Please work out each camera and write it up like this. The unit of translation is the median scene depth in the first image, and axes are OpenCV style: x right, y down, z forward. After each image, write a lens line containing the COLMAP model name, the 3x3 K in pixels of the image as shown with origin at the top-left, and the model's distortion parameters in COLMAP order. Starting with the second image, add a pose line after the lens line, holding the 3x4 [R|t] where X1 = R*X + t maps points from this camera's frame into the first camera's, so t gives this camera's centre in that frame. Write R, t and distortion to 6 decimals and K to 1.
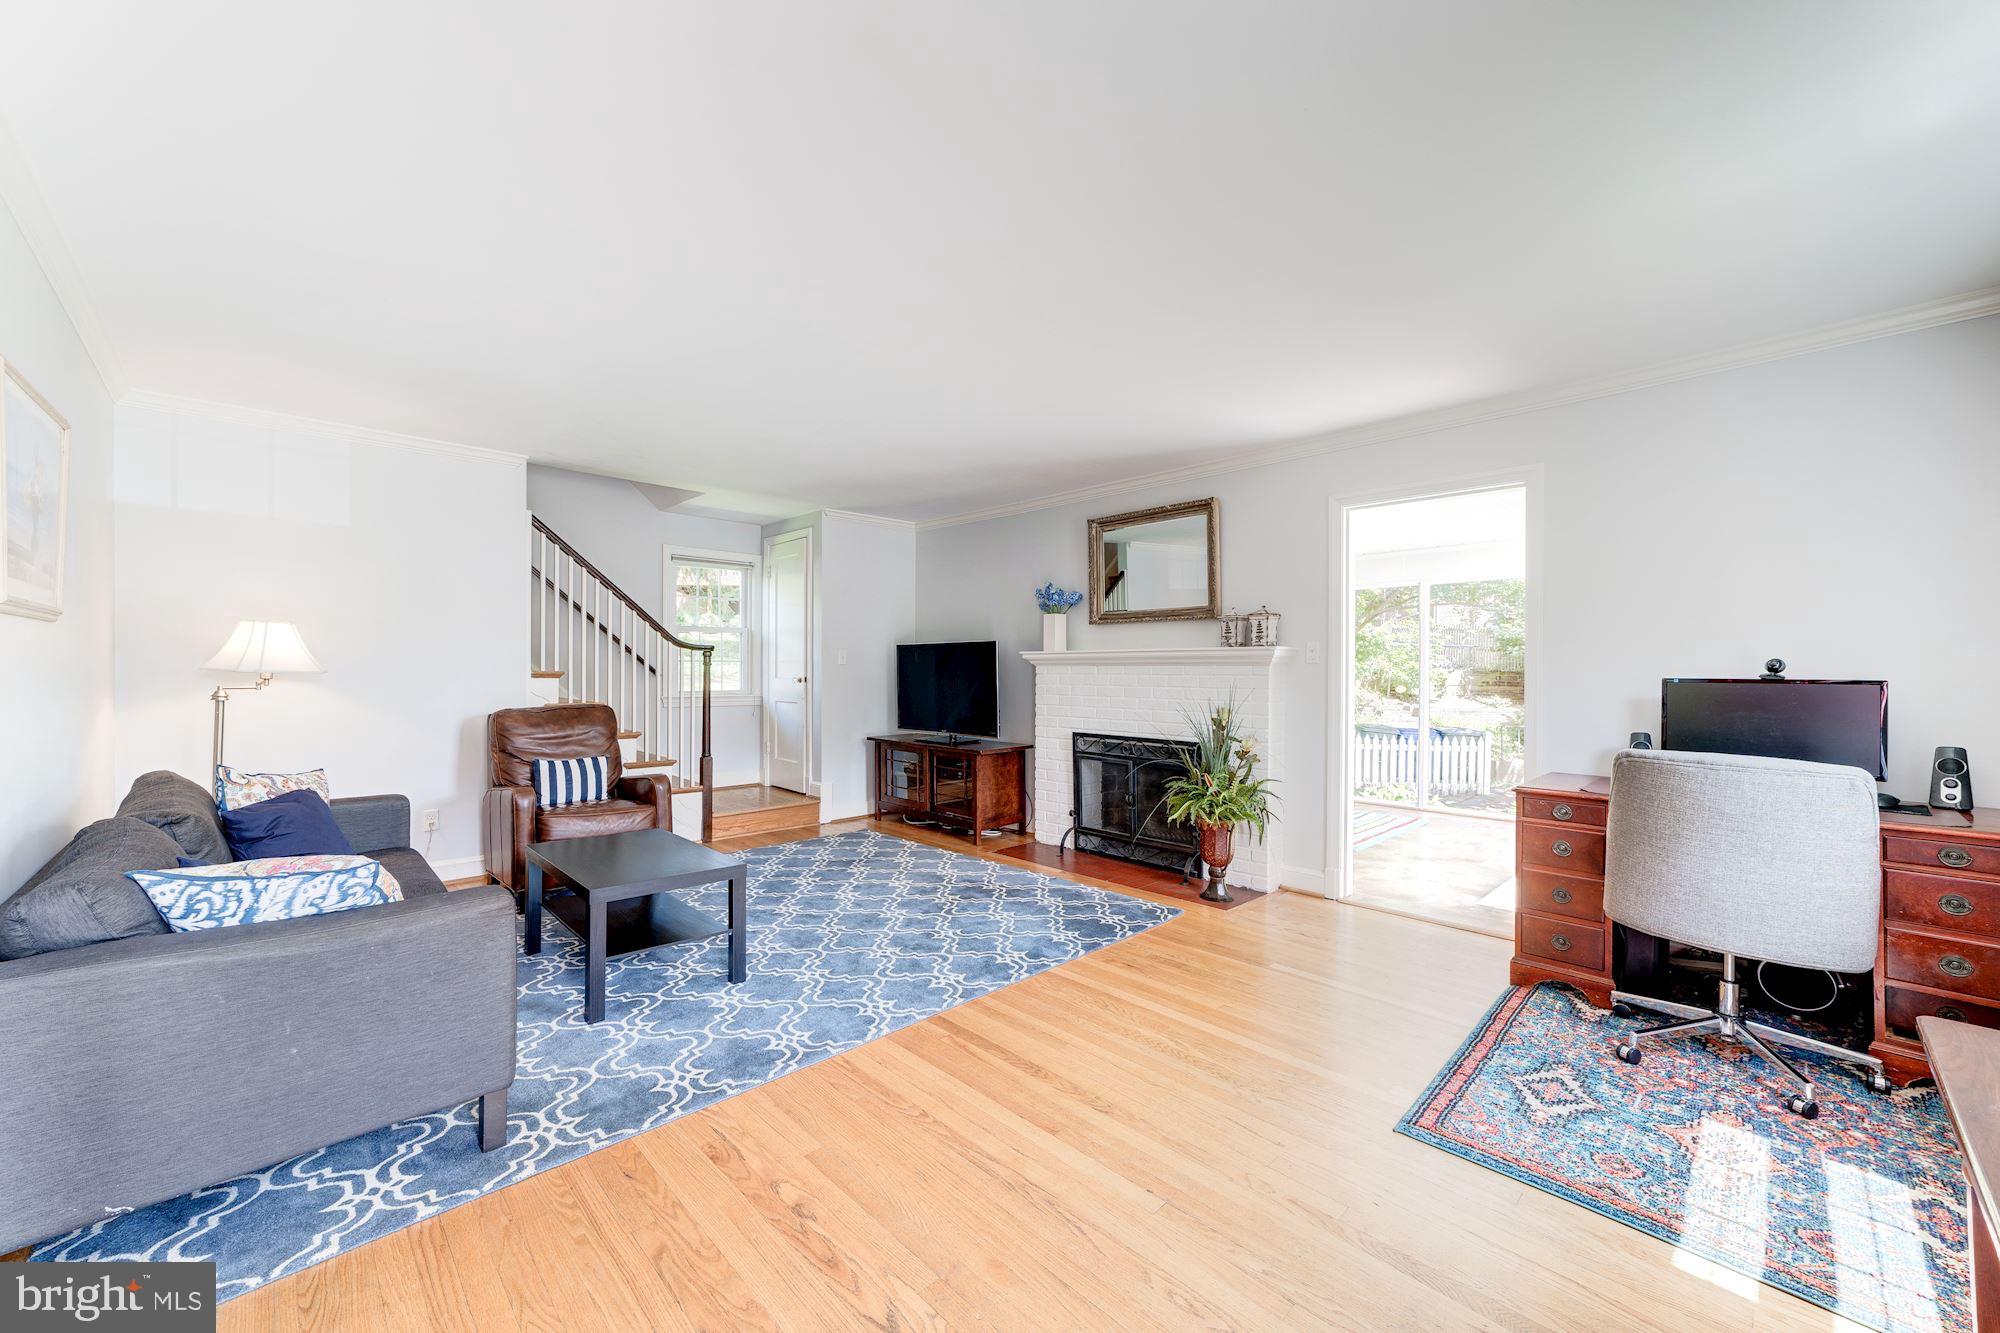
lens RADIAL K [[779.4, 0, 1012.0], [0, 779.4, 662.1], [0, 0, 1]] dist [0.001055, 0.001342]
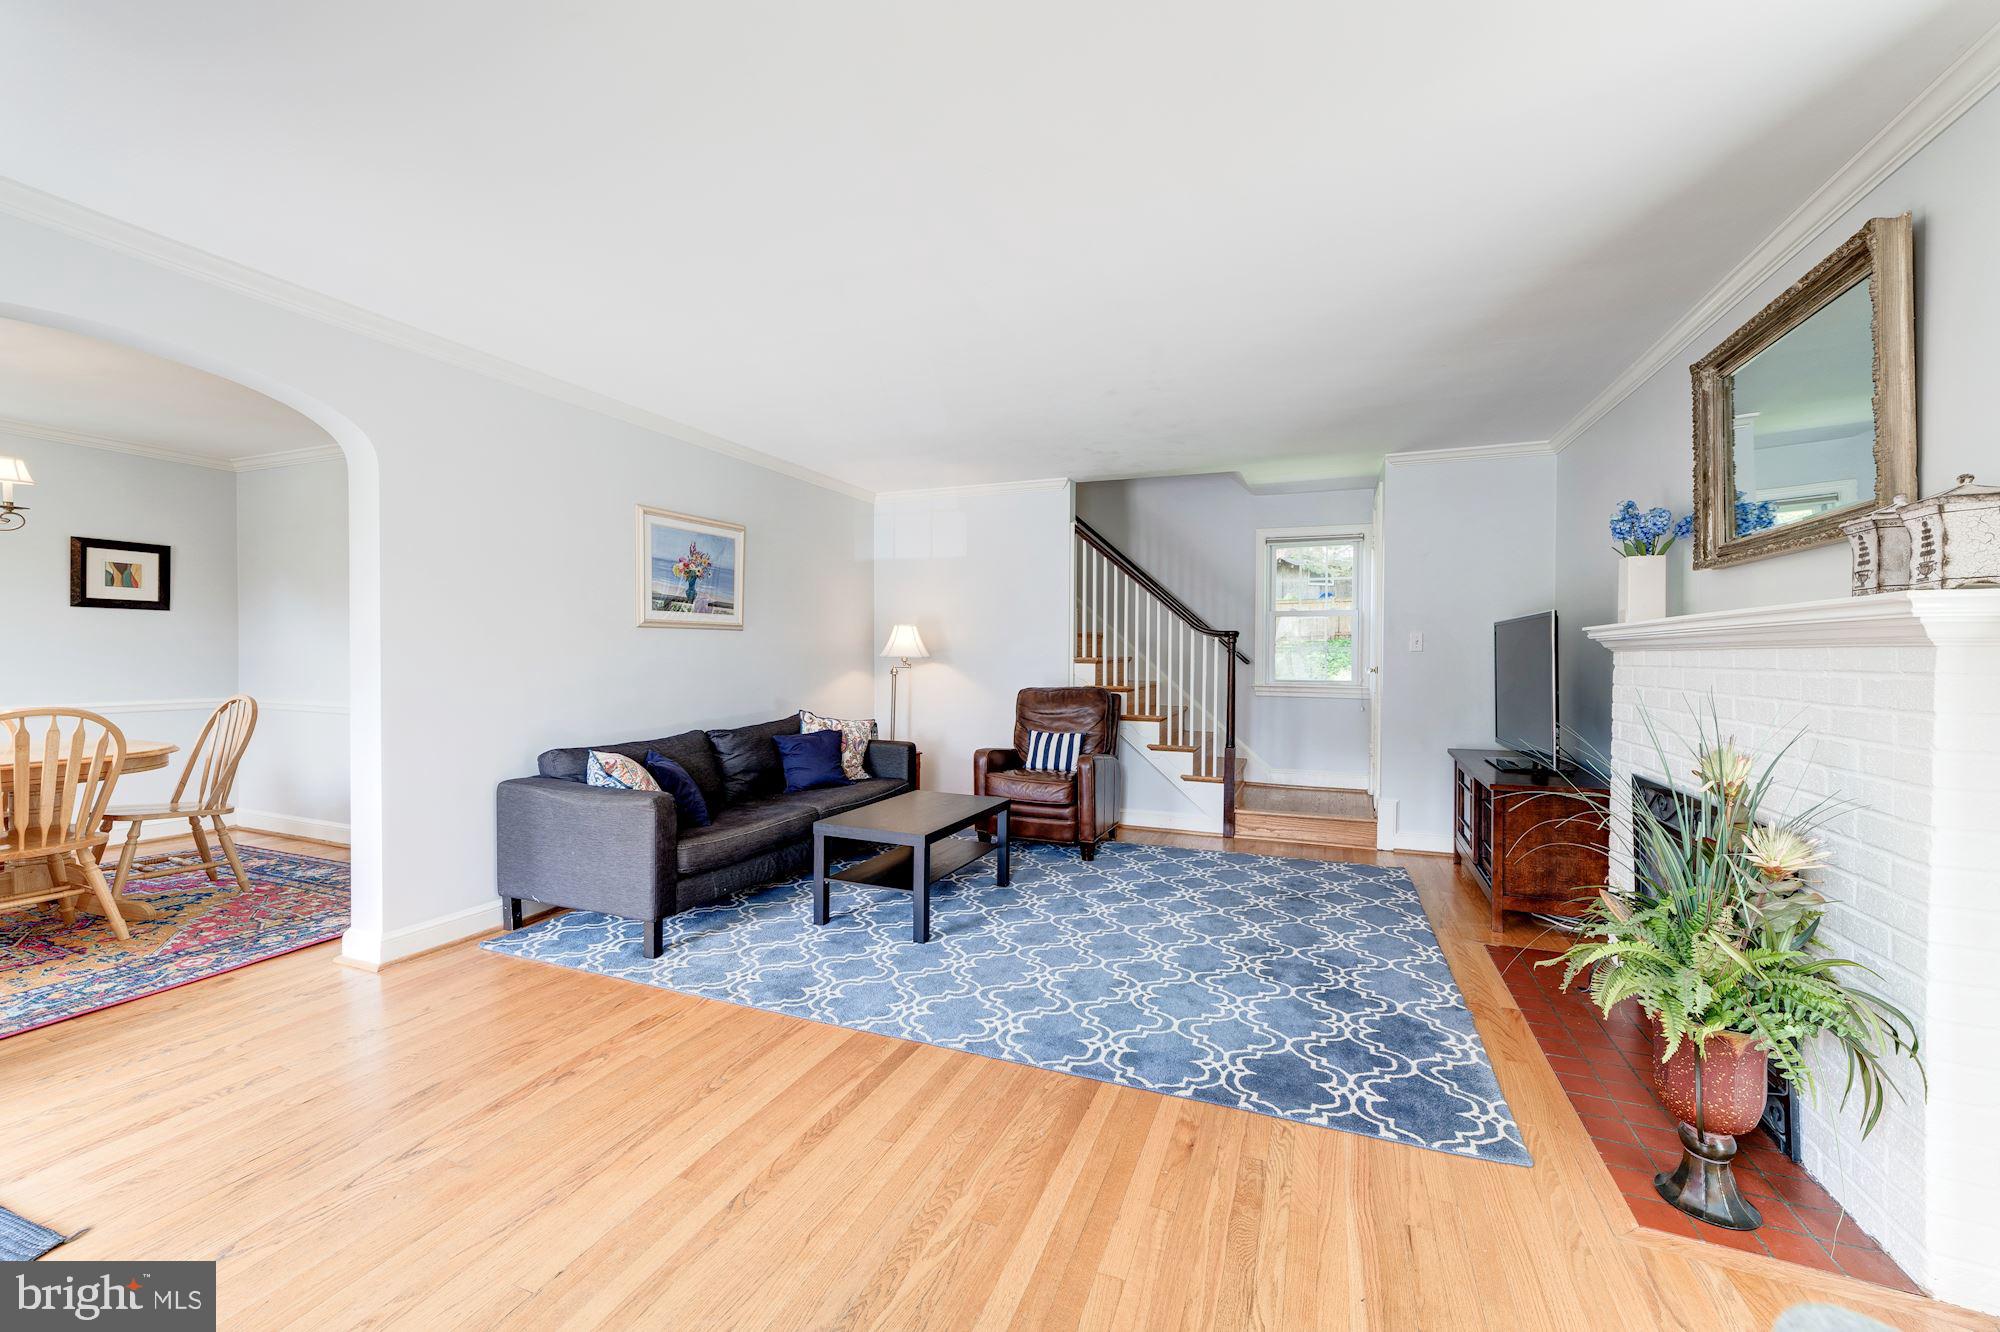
lens RADIAL K [[779.4, 0, 1007.4], [0, 779.4, 661.1], [0, 0, 1]] dist [0.001055, 0.001342]
pose [[0.395801, 0.007142, -0.918308, 0.490114], [0.006359, 0.999924, 0.010518, 0.003963], [0.918314, -0.010002, 0.395726, 0.479290]]
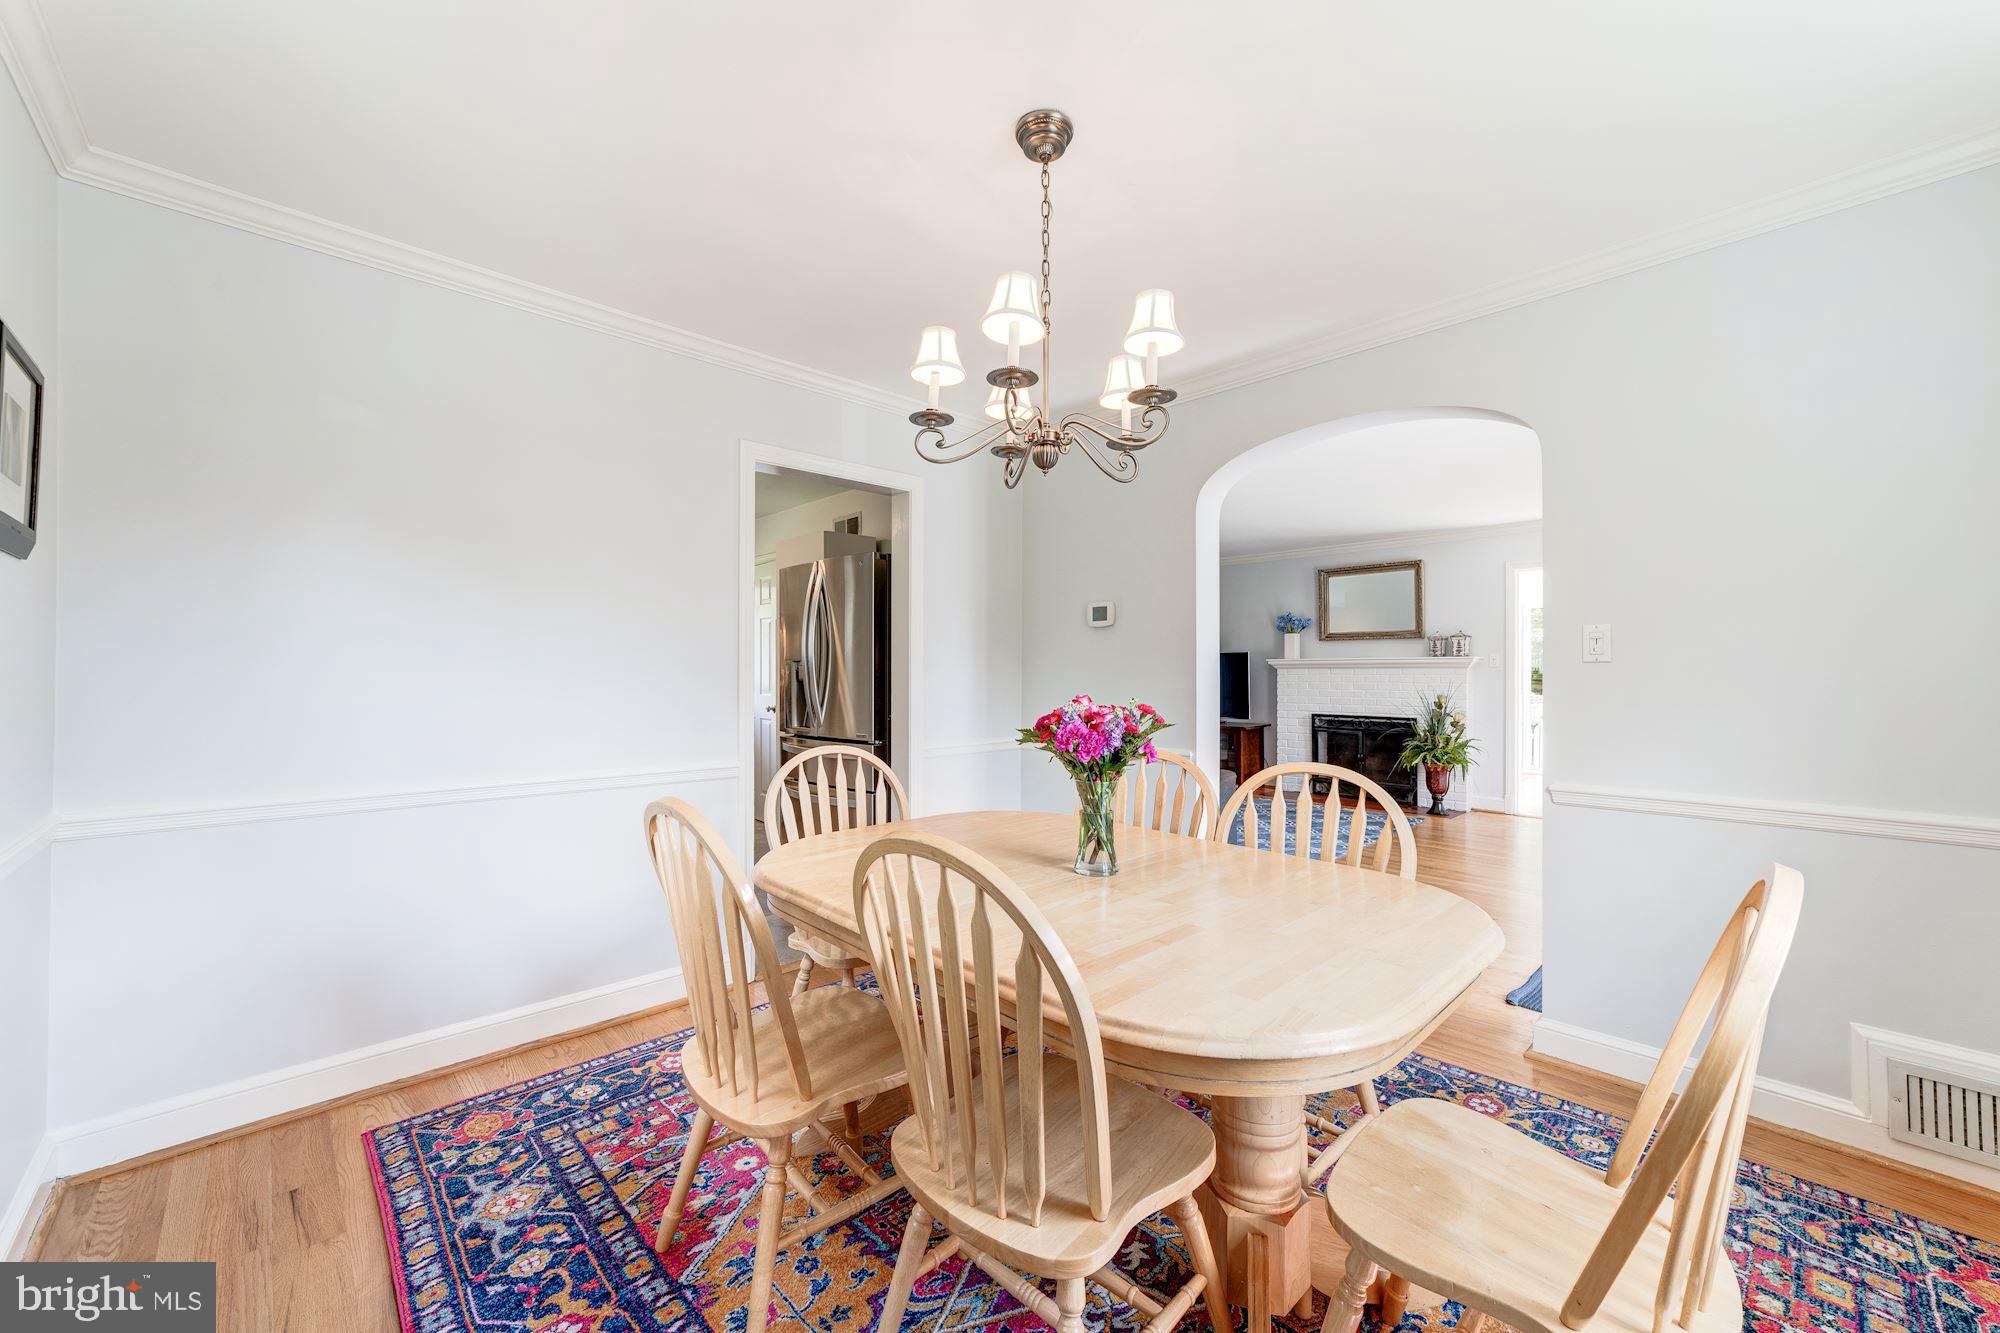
lens RADIAL K [[779.4, 0, 1004.6], [0, 779.4, 668.2], [0, 0, 1]] dist [0.001055, 0.001342]
pose [[0.999852, -0.009959, -0.014023, -0.594201], [0.010077, 0.999914, 0.008372, -0.019195], [0.013938, -0.008512, 0.999867, -0.602654]]
